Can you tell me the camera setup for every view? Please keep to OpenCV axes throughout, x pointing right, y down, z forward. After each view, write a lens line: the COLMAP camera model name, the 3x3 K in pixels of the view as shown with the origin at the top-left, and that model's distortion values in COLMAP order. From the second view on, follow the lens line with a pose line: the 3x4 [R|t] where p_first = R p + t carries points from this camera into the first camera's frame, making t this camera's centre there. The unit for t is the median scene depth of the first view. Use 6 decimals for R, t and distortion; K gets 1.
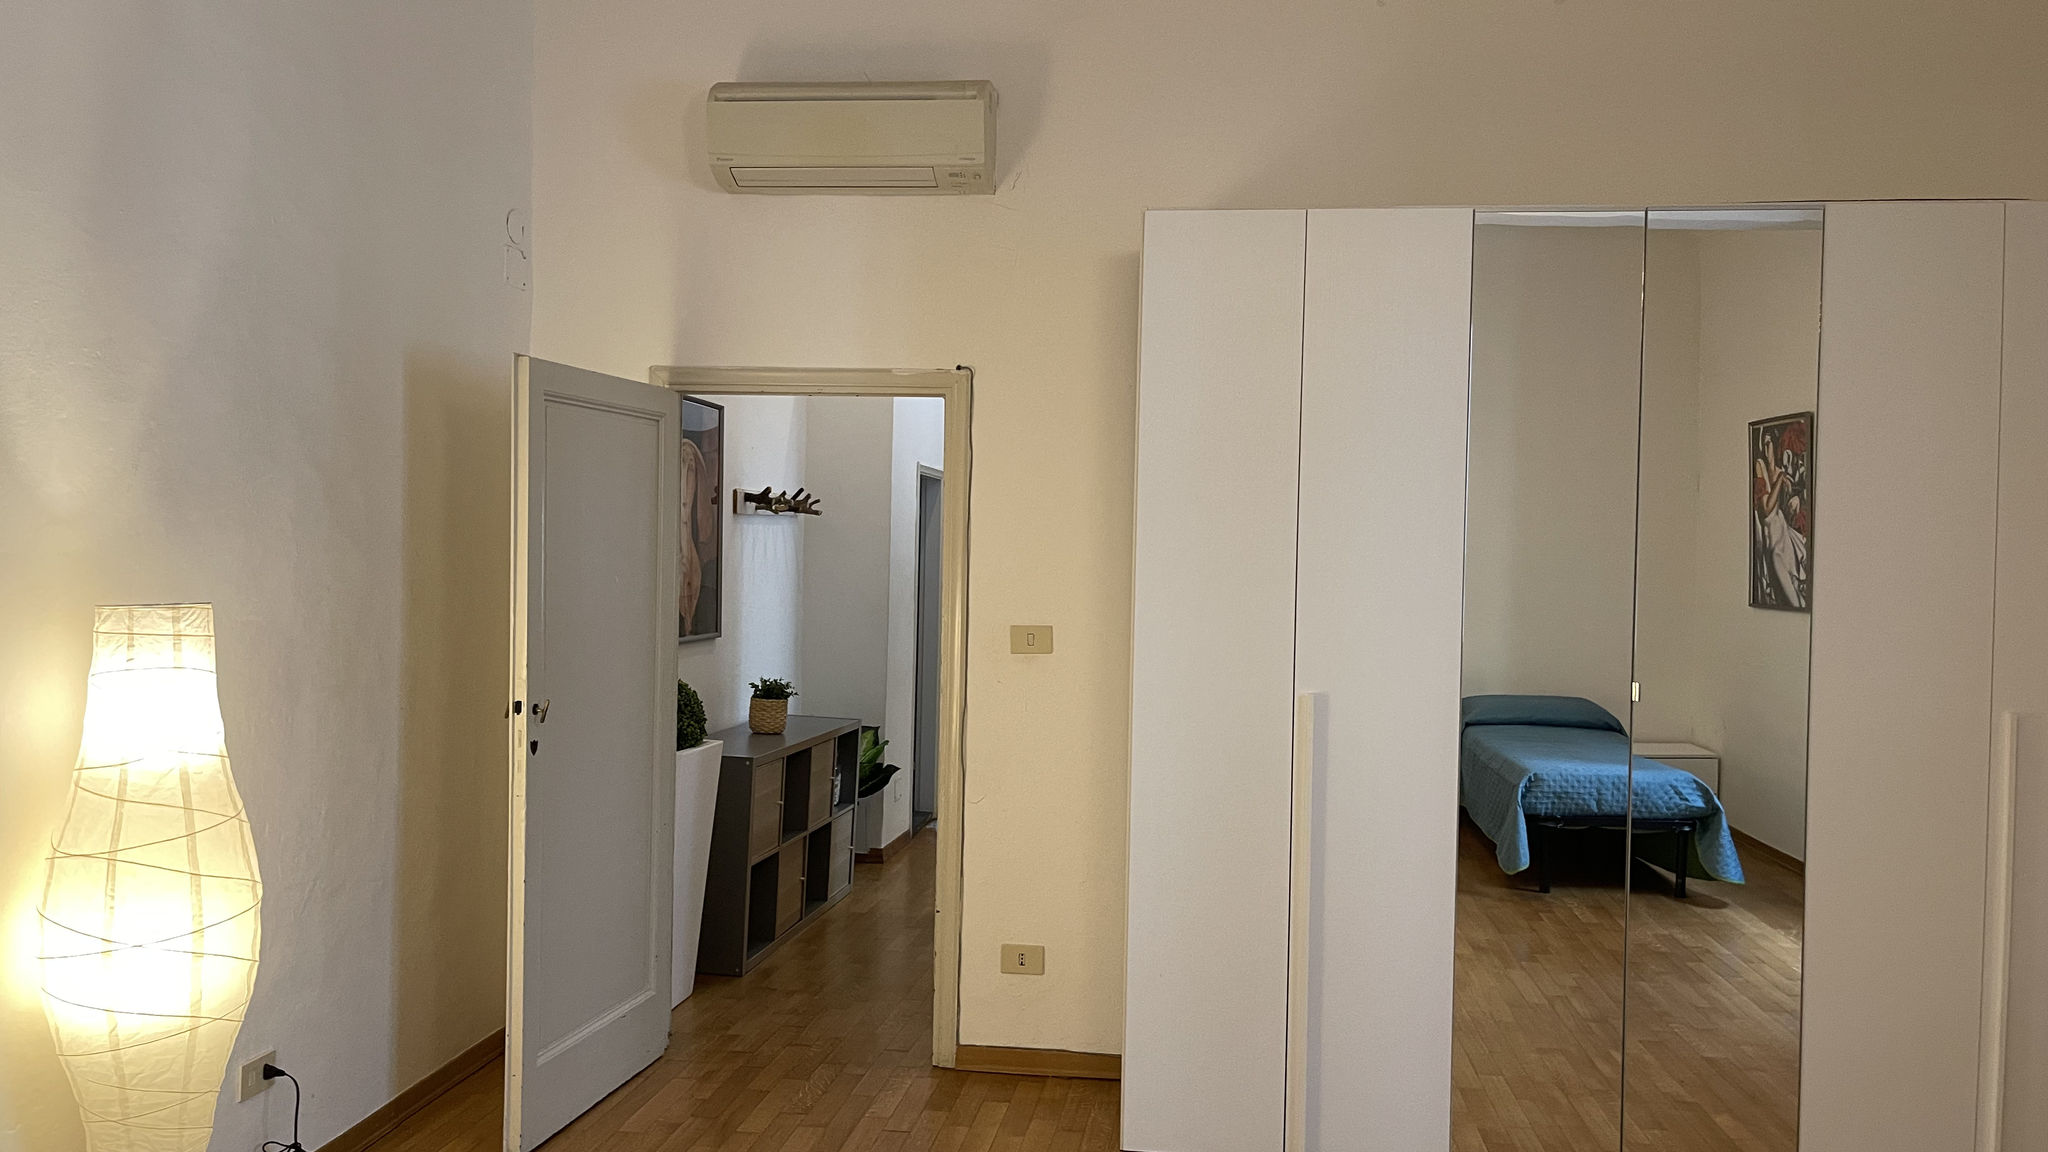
lens RADIAL K [[1537.6, 0, 1044.3], [0, 1537.6, 571.2], [0, 0, 1]] dist [0.064339, -0.084216]
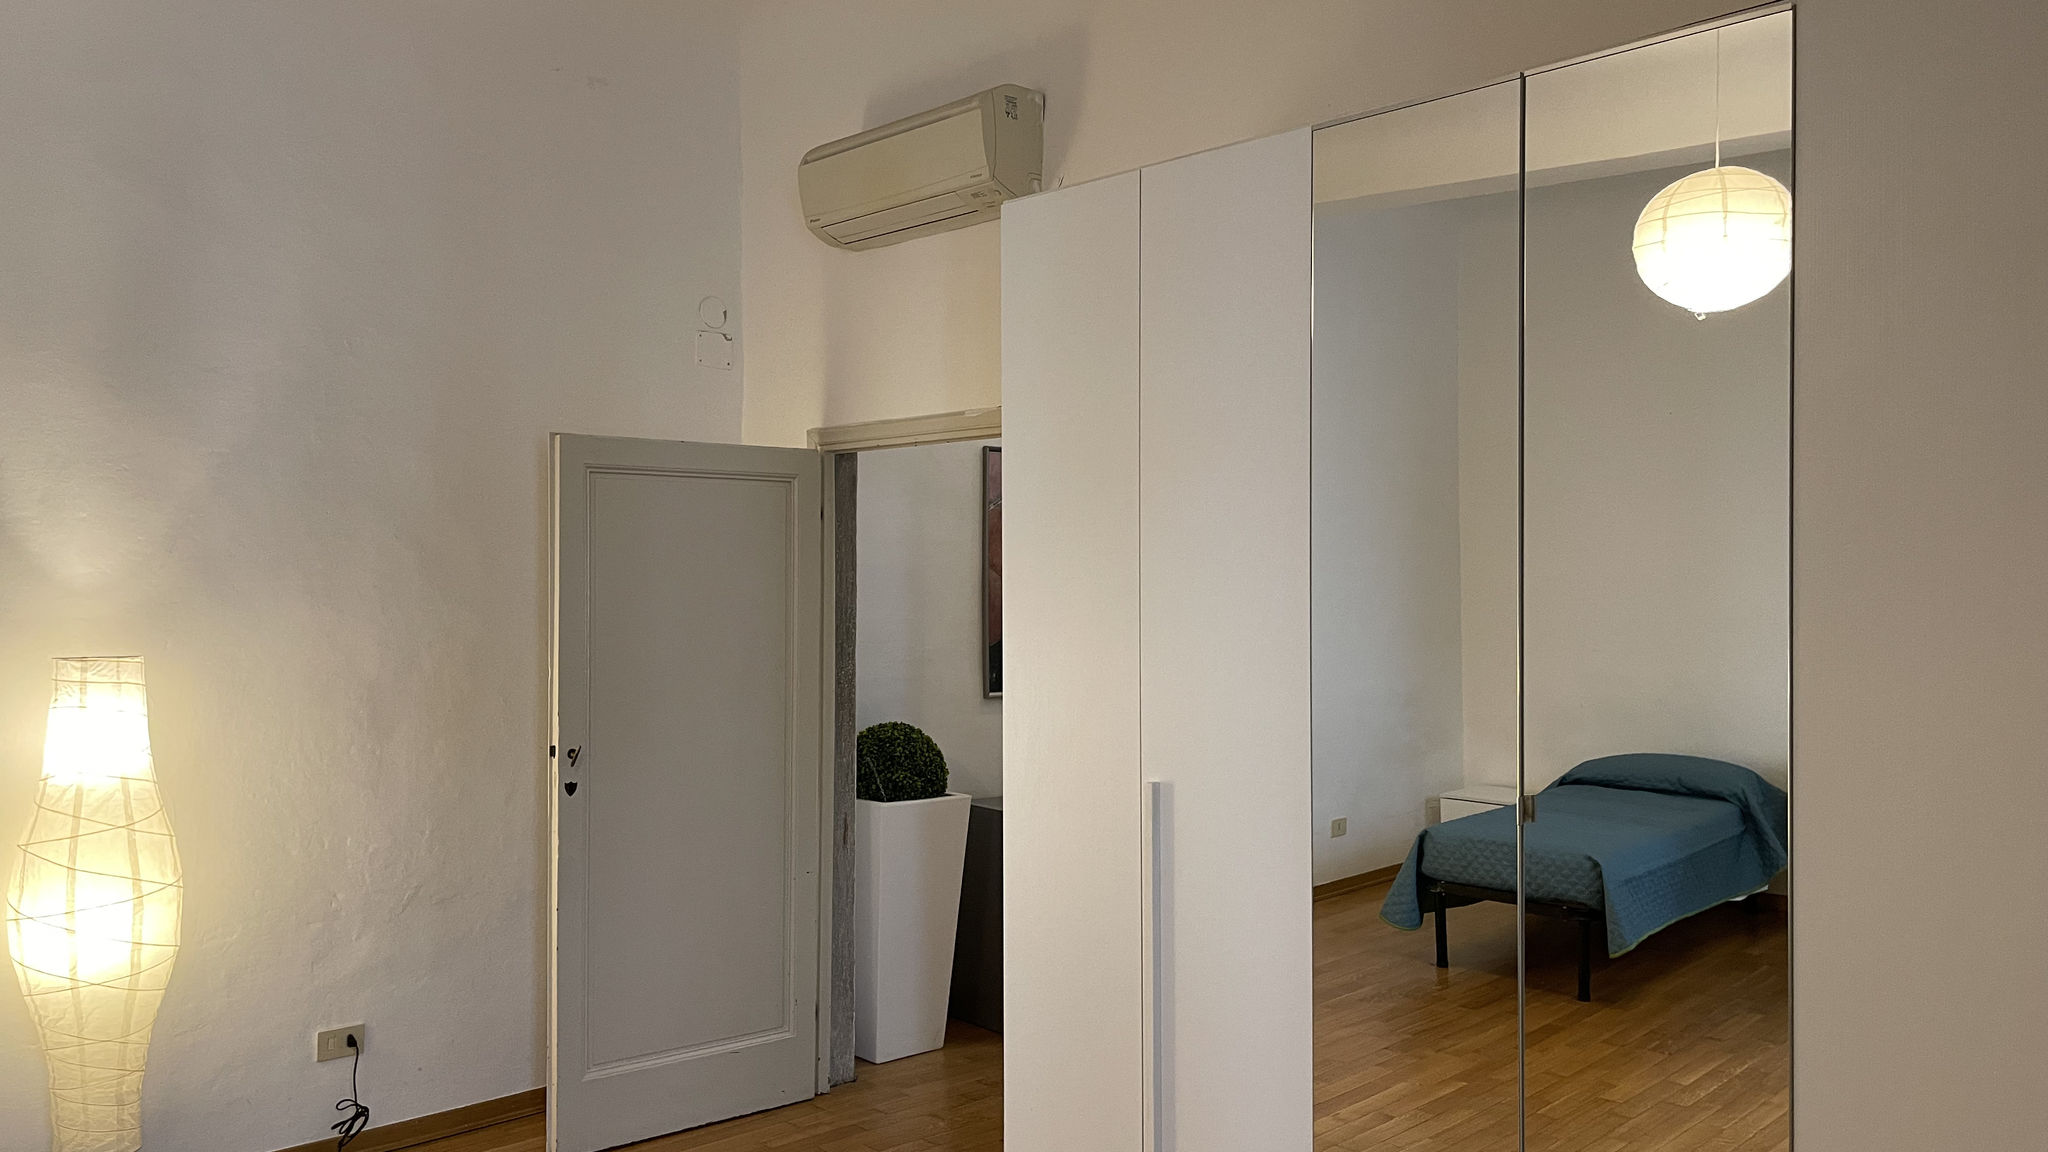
lens RADIAL K [[1537.6, 0, 1023.9], [0, 1537.6, 595.6], [0, 0, 1]] dist [0.064339, -0.084216]
pose [[0.773605, -0.016236, -0.633460, 0.624806], [0.006510, 0.999823, -0.017676, -0.001999], [0.633634, 0.009550, 0.773574, 0.354909]]
